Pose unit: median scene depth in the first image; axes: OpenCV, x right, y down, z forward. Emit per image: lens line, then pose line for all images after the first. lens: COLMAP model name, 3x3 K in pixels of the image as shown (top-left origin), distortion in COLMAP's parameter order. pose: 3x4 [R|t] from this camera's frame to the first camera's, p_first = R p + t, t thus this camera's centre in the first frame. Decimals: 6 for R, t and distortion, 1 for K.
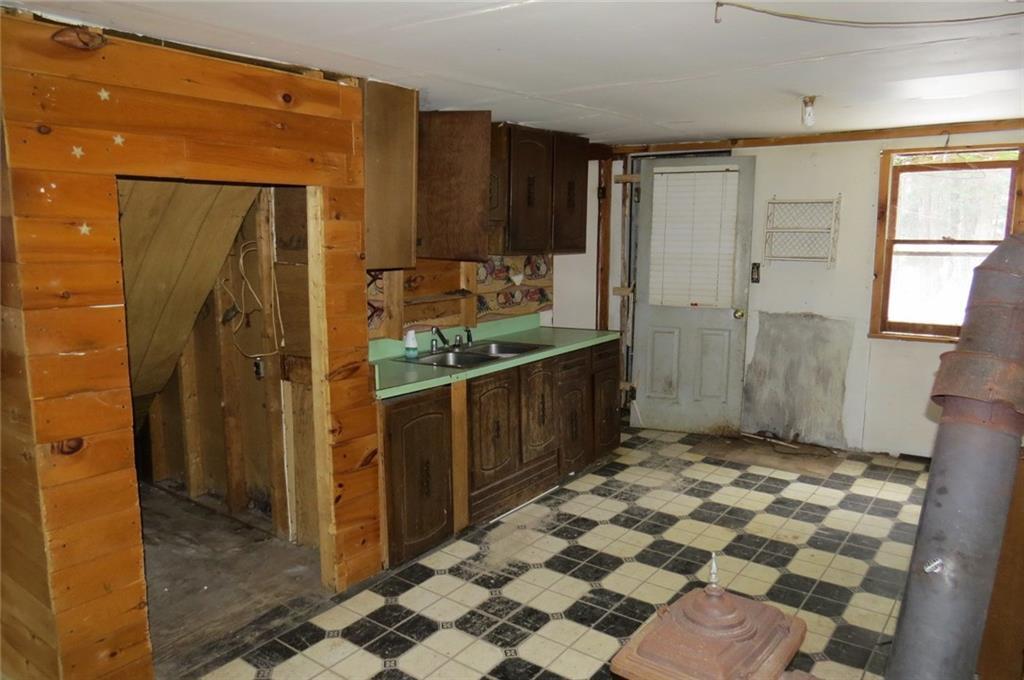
lens RADIAL K [[729.6, 0, 515.4], [0, 729.6, 339.3], [0, 0, 1]] dist [-0.012215, -0.003198]
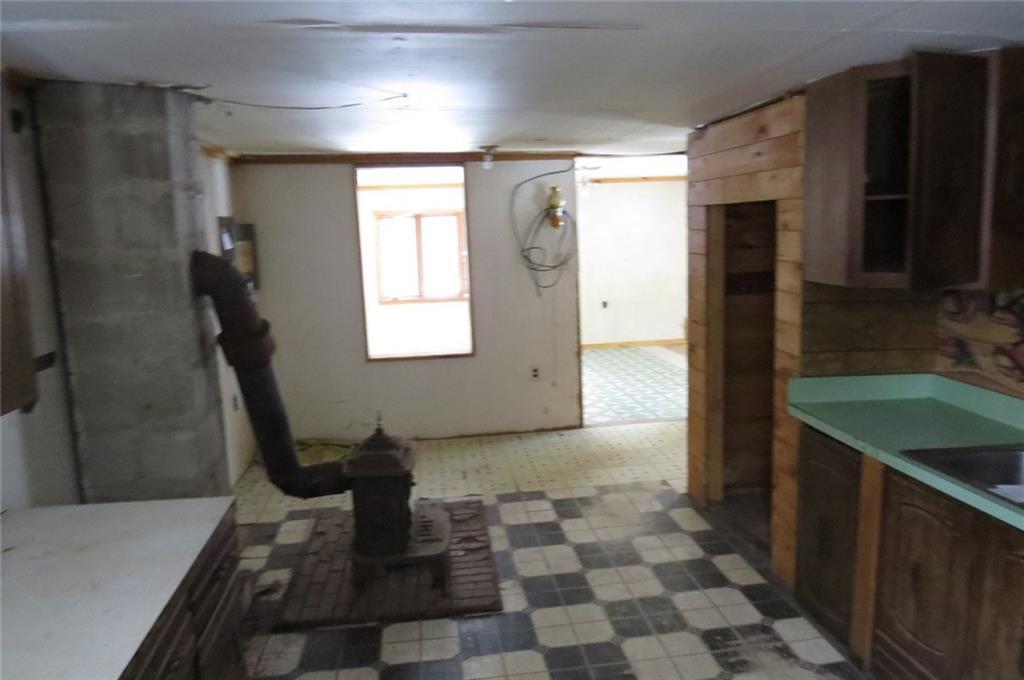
lens RADIAL K [[729.6, 0, 513.7], [0, 729.6, 337.8], [0, 0, 1]] dist [-0.012215, -0.003198]
pose [[-0.710875, 0.140625, -0.689117, 0.695320], [-0.064340, 0.962696, 0.262825, -0.235443], [0.700370, 0.231174, -0.675308, 1.314157]]
